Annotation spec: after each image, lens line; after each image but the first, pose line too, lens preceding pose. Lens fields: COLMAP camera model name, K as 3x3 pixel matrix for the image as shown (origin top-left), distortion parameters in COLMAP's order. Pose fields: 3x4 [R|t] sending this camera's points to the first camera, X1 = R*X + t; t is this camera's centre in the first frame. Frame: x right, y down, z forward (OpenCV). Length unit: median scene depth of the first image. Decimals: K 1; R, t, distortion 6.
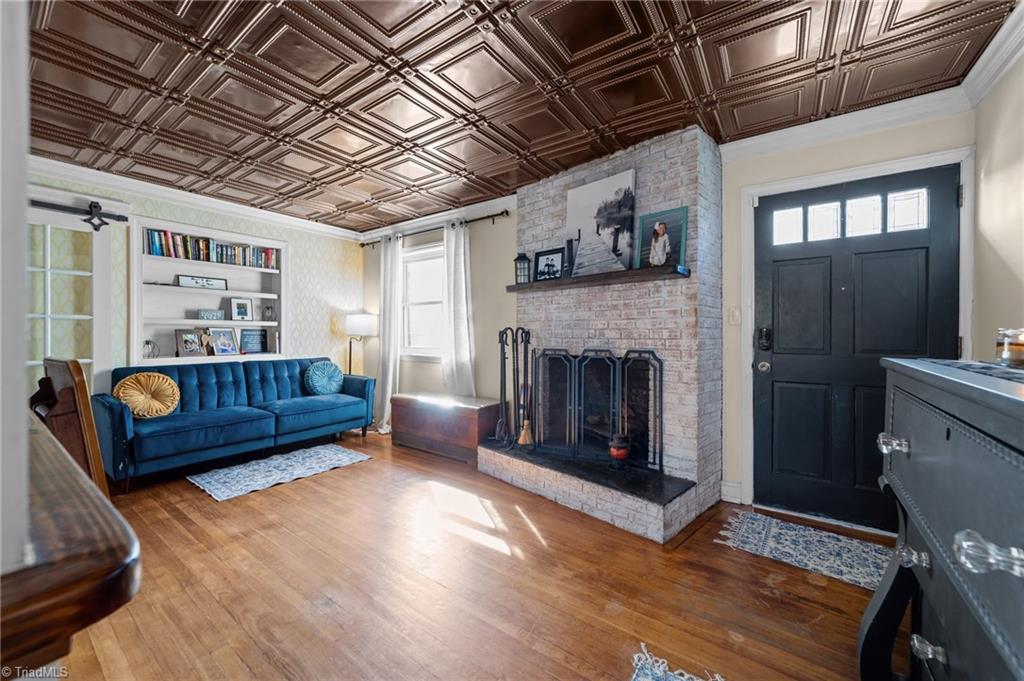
lens RADIAL K [[397.1, 0, 509.2], [0, 397.1, 337.7], [0, 0, 1]] dist [-0.004139, 0.000046]
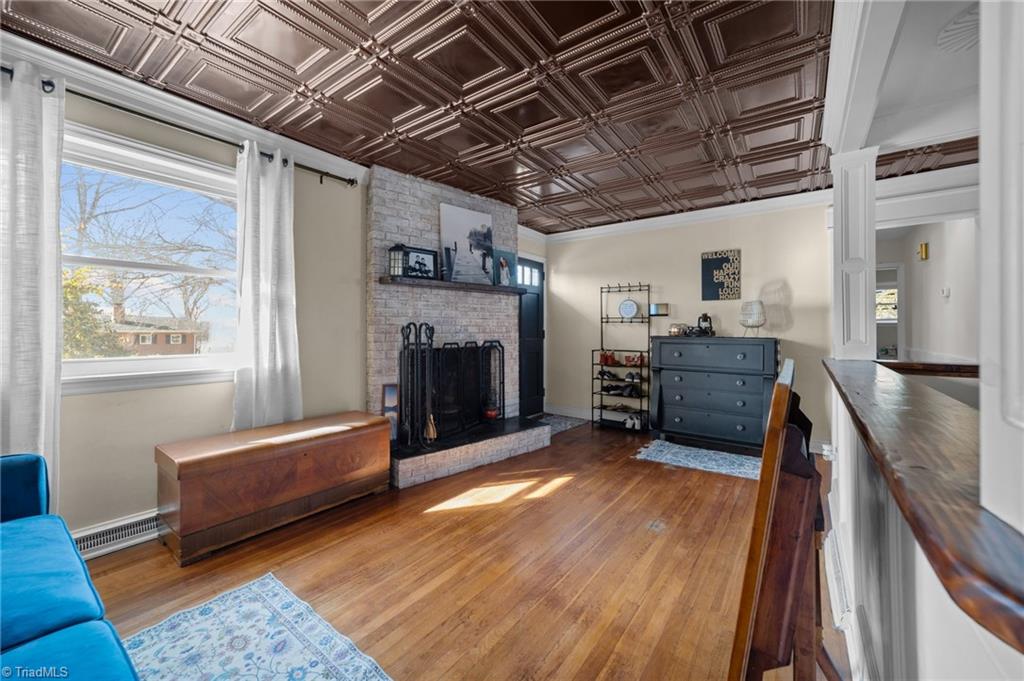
lens RADIAL K [[397.1, 0, 512.4], [0, 397.1, 330.0], [0, 0, 1]] dist [-0.004139, 0.000046]
pose [[0.010554, -0.003301, 0.999939, -1.087772], [0.010622, 0.999938, 0.003189, -0.010714], [-0.999888, 0.010588, 0.010588, 0.875323]]
